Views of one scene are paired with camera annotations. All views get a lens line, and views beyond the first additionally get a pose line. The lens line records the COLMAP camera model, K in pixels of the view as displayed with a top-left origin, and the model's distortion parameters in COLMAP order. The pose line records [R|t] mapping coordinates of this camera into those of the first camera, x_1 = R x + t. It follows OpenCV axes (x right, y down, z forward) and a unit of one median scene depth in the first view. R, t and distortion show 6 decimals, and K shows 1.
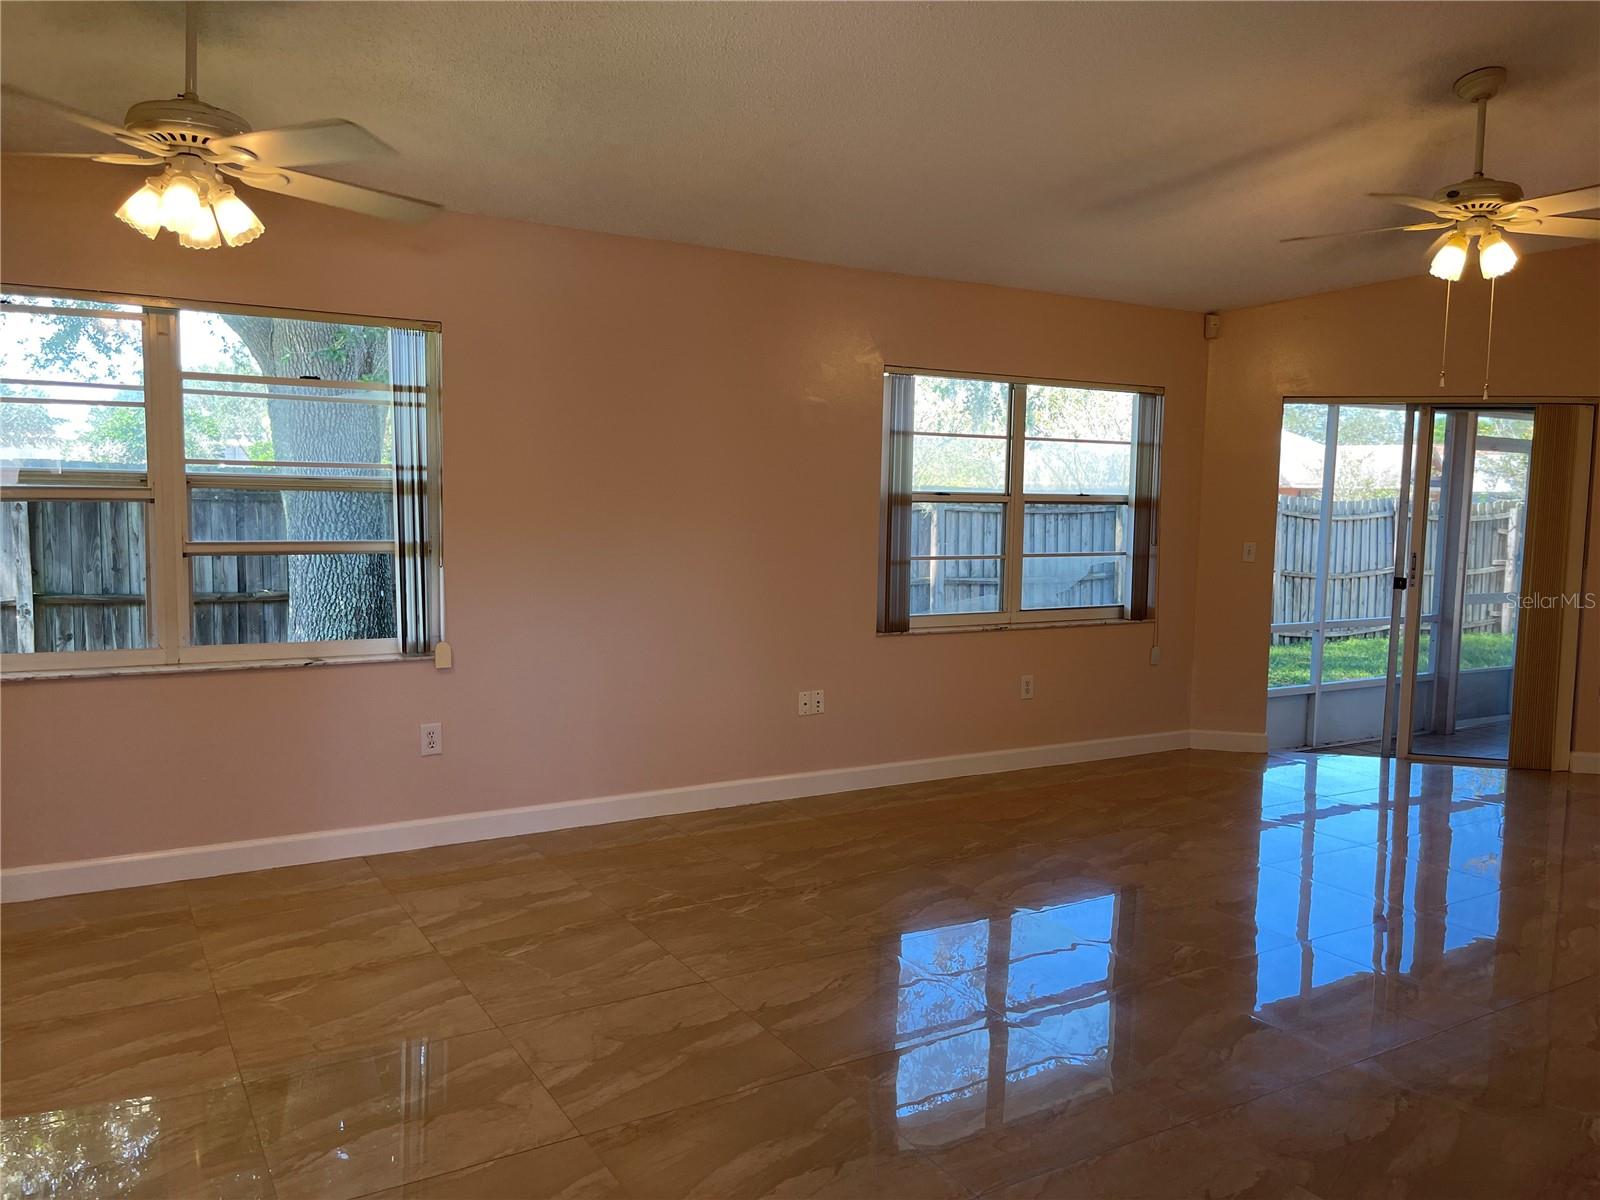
lens RADIAL K [[1222.3, 0, 766.9], [0, 1222.3, 588.6], [0, 0, 1]] dist [0.038282, -0.018590]
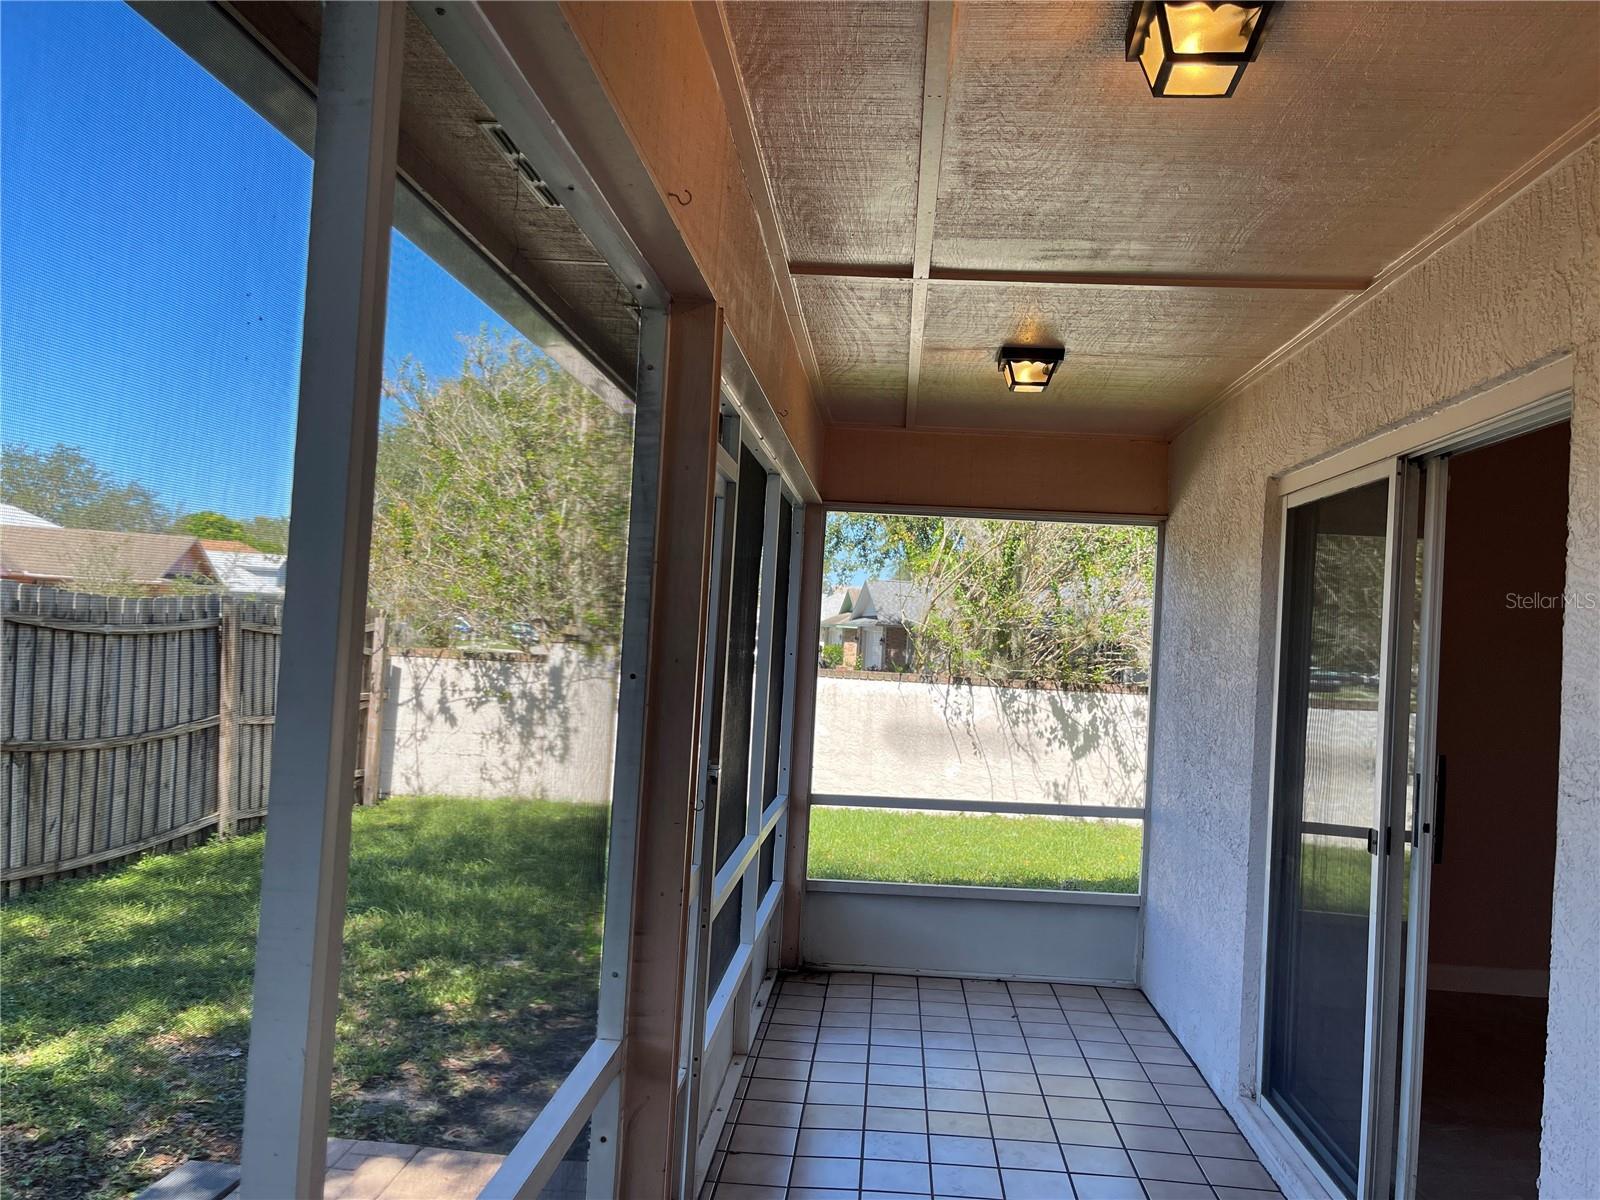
lens RADIAL K [[1222.3, 0, 795.2], [0, 1222.3, 602.8], [0, 0, 1]] dist [0.038282, -0.018590]
pose [[0.573284, 0.028276, 0.818869, 0.195287], [0.026075, 0.998269, -0.052726, -0.033363], [-0.818942, 0.051579, 0.571554, 0.459200]]
